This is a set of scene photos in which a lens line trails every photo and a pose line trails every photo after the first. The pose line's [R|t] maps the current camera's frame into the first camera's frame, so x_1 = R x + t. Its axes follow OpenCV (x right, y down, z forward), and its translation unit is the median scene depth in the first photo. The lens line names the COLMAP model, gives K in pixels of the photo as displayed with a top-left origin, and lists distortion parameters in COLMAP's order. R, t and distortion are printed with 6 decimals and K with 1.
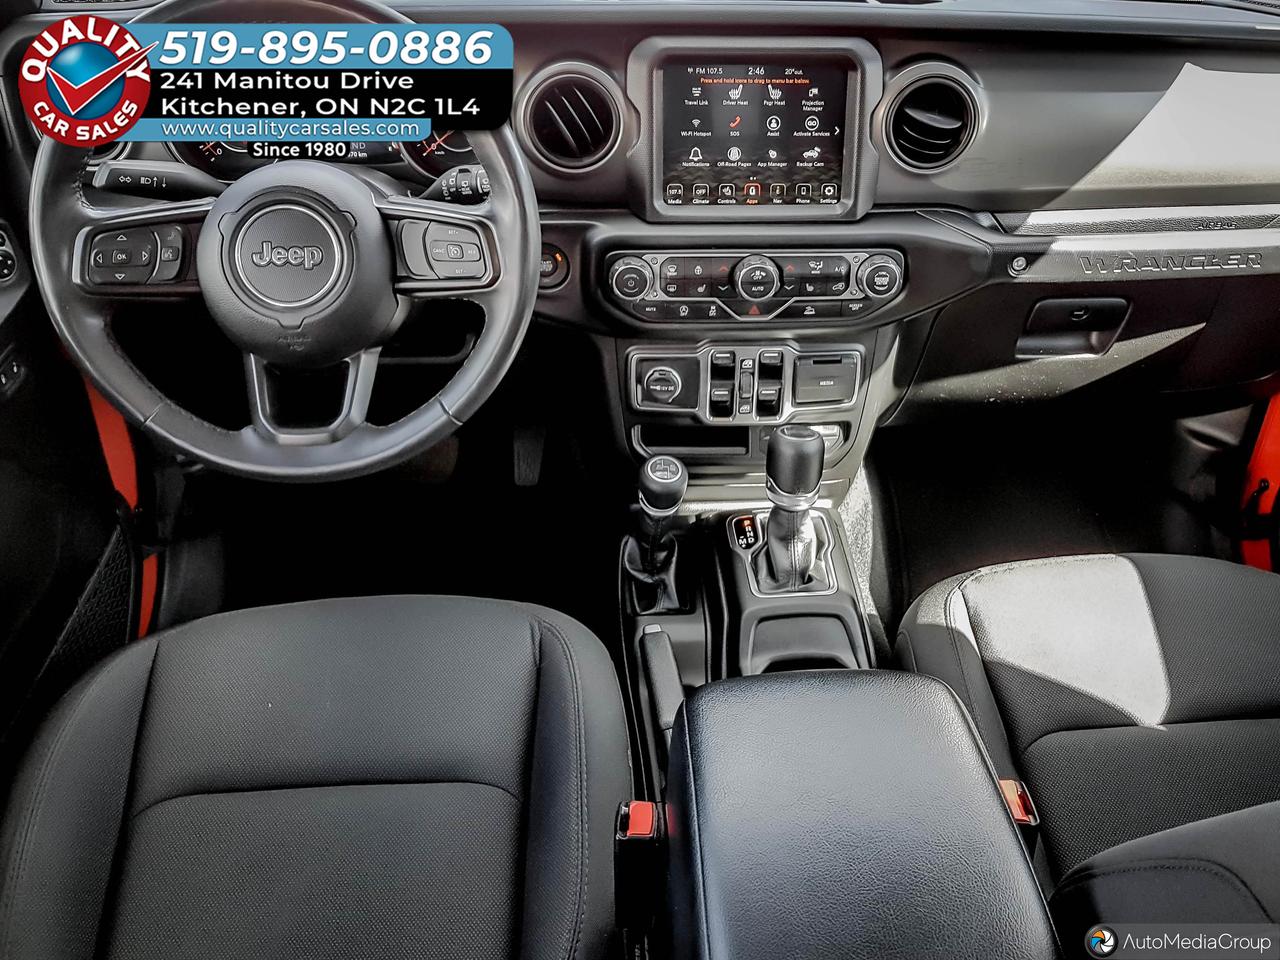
lens RADIAL K [[1021.5, 0, 710.6], [0, 1021.5, 429.4], [0, 0, 1]] dist [-0.029429, -0.016912]
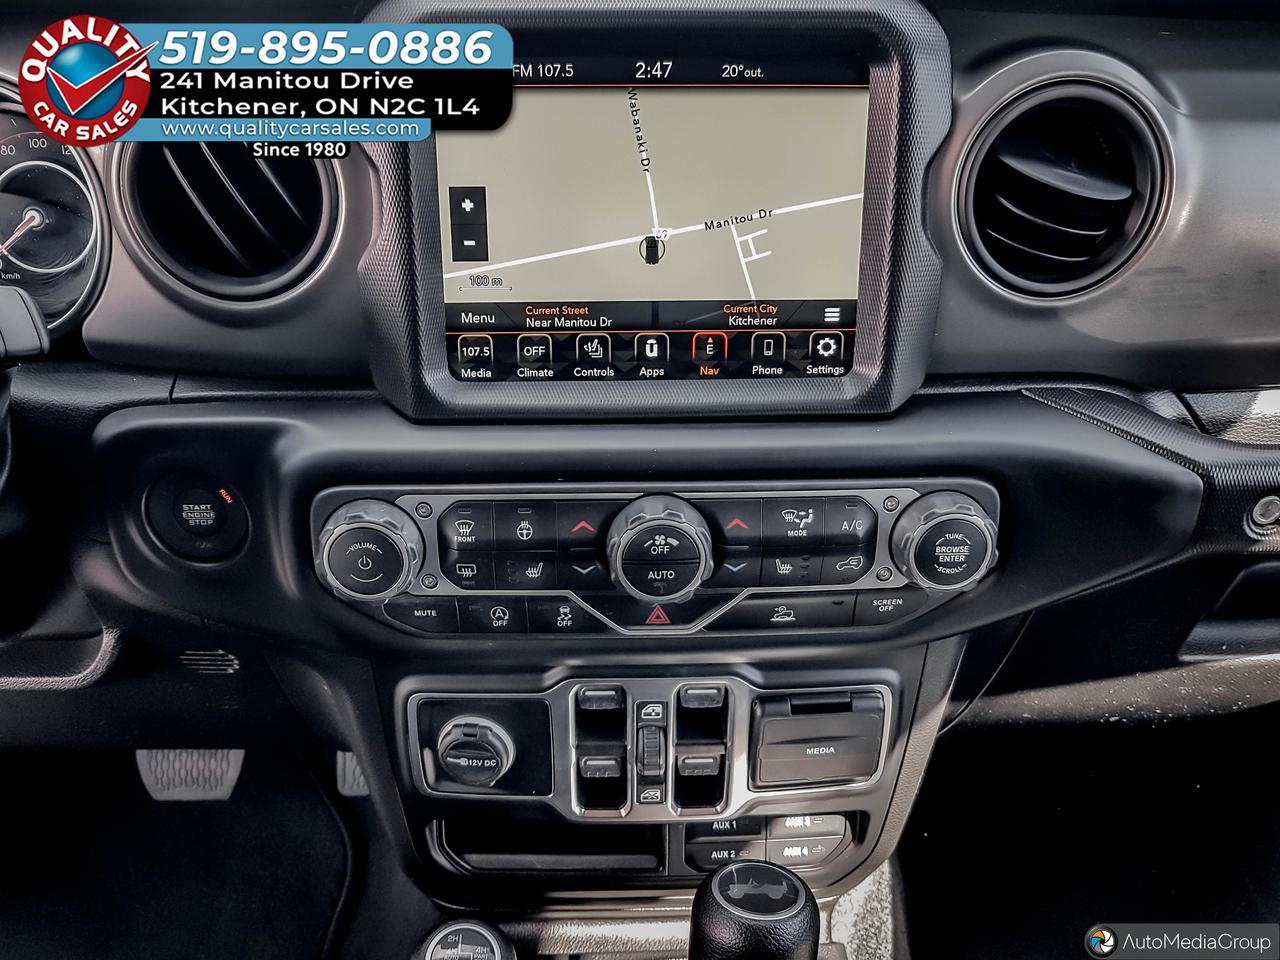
lens RADIAL K [[1021.5, 0, 638.0], [0, 1021.5, 504.1], [0, 0, 1]] dist [-0.029429, -0.016912]
pose [[0.998780, 0.000308, -0.049382, 0.056490], [-0.004062, 0.997104, -0.075941, -0.132347], [0.049216, 0.076049, 0.995889, 0.561489]]
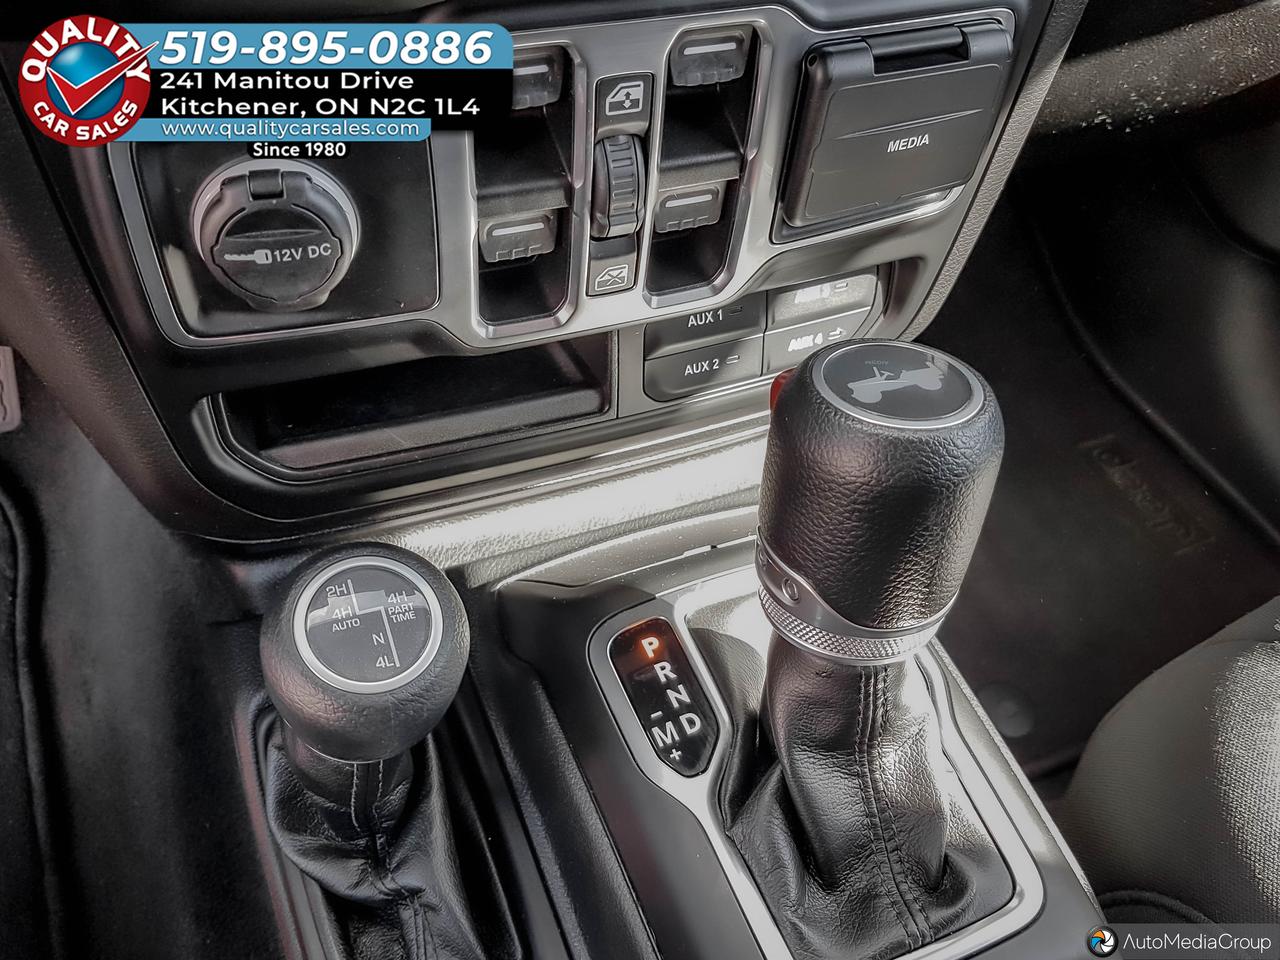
lens RADIAL K [[1068.0, 0, 616.4], [0, 1068.0, 497.8], [0, 0, 1]] dist [-0.009390, -0.011987]
pose [[0.958499, -0.191905, 0.210838, -0.038210], [0.116402, 0.938506, 0.325049, -0.062039], [-0.260251, -0.287017, 0.921895, 0.797450]]
